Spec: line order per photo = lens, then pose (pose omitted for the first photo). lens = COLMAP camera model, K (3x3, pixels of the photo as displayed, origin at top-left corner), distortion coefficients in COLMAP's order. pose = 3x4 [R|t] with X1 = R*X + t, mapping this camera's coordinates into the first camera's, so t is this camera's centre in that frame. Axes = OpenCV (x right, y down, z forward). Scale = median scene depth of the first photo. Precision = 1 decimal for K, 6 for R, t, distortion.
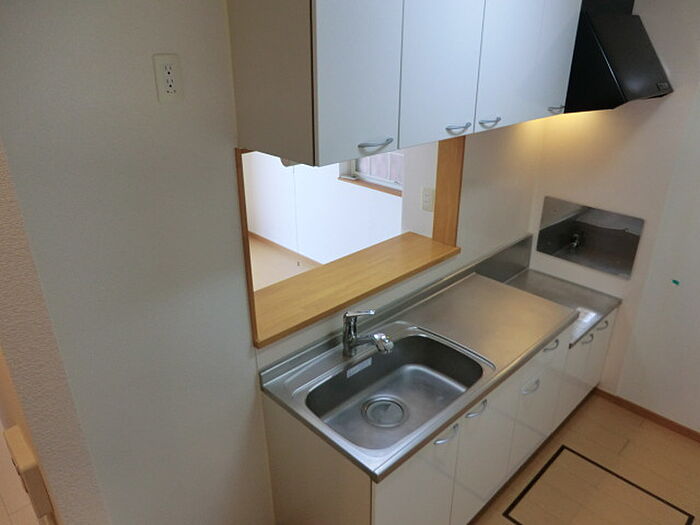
lens RADIAL K [[505.6, 0, 347.1], [0, 505.6, 258.0], [0, 0, 1]] dist [-0.077683, 0.059074]
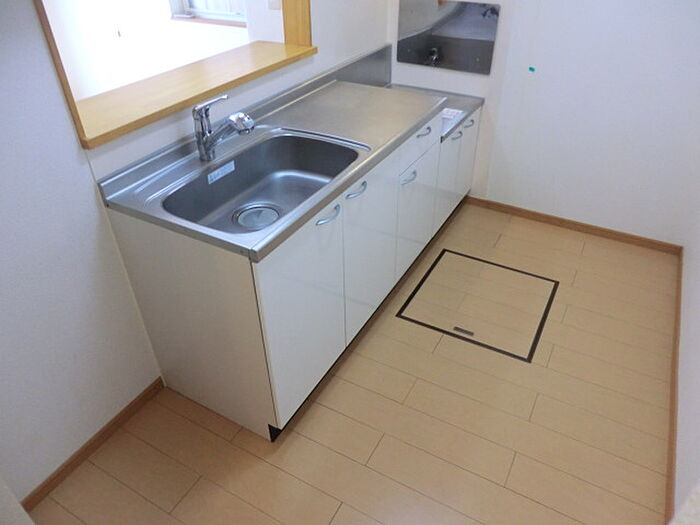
lens RADIAL K [[505.6, 0, 348.9], [0, 505.6, 264.2], [0, 0, 1]] dist [-0.077683, 0.059074]
pose [[0.956046, -0.172038, 0.237444, 0.001236], [0.122793, 0.970265, 0.208583, 0.186798], [-0.266268, -0.170259, 0.948743, 0.077452]]
